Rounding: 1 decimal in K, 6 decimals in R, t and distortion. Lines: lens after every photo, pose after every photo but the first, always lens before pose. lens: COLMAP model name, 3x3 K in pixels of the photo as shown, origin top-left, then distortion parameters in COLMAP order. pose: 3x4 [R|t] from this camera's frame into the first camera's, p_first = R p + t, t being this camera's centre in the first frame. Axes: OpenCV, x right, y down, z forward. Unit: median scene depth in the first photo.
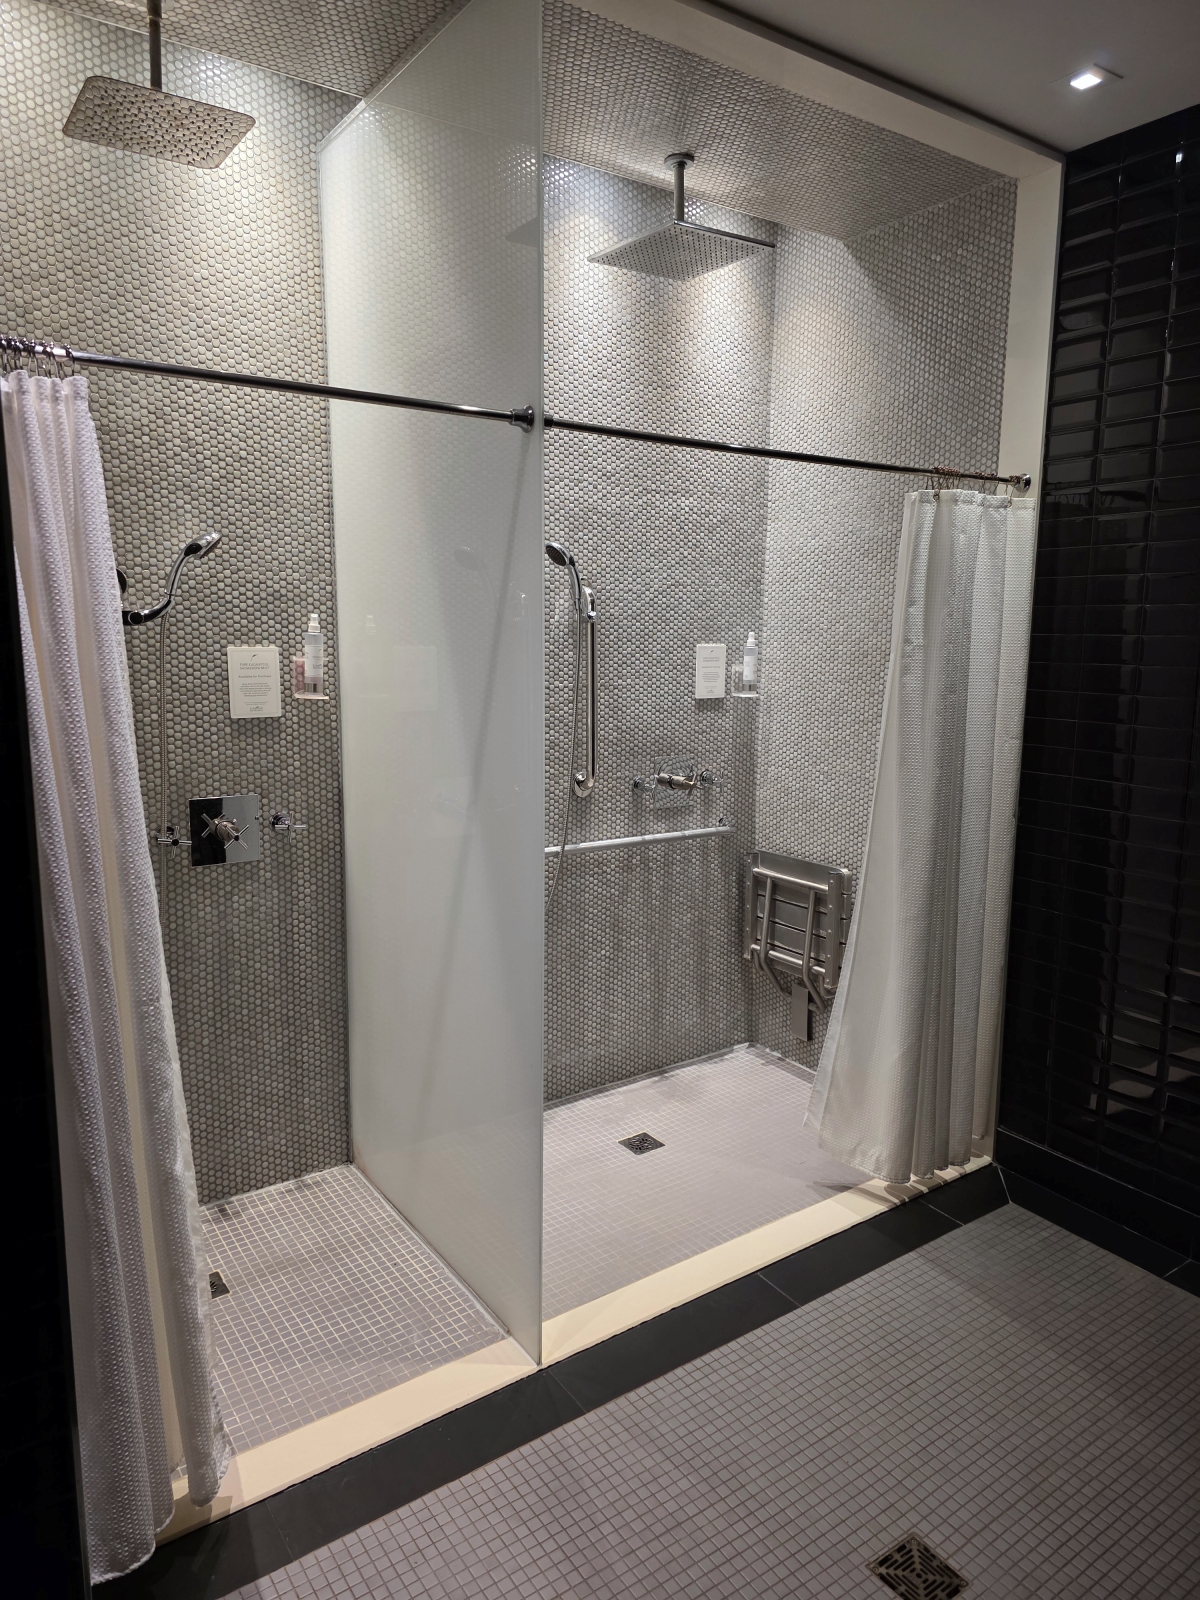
lens RADIAL K [[1091.2, 0, 600.0], [0, 1091.2, 800.0], [0, 0, 1]] dist [0.053256, -0.050563]
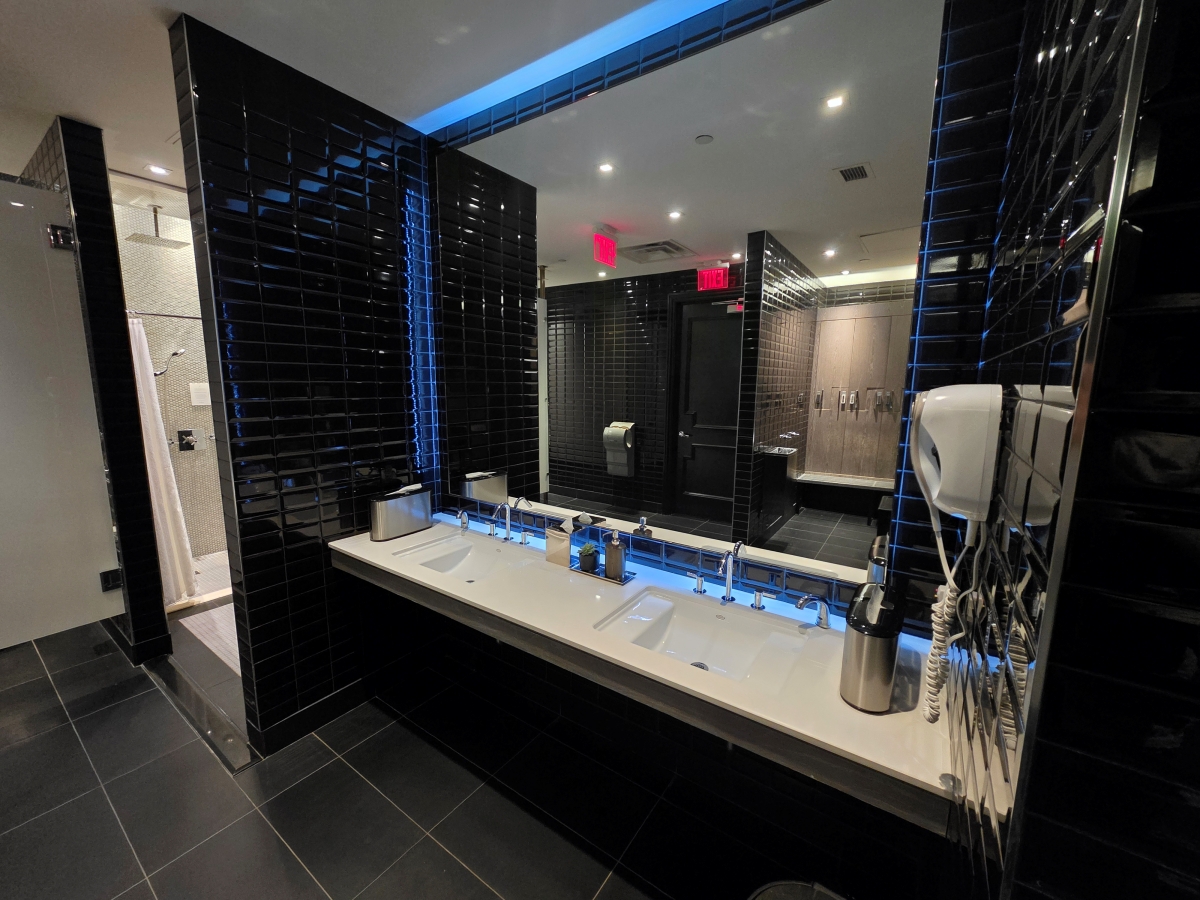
lens RADIAL K [[476.0, 0, 600.0], [0, 476.0, 450.0], [0, 0, 1]] dist [0.002570, 0.000165]
pose [[0.933928, -0.048188, 0.354199, 0.297506], [0.052178, 0.998636, -0.001717, 0.128353], [-0.353633, 0.020085, 0.935168, -0.778293]]
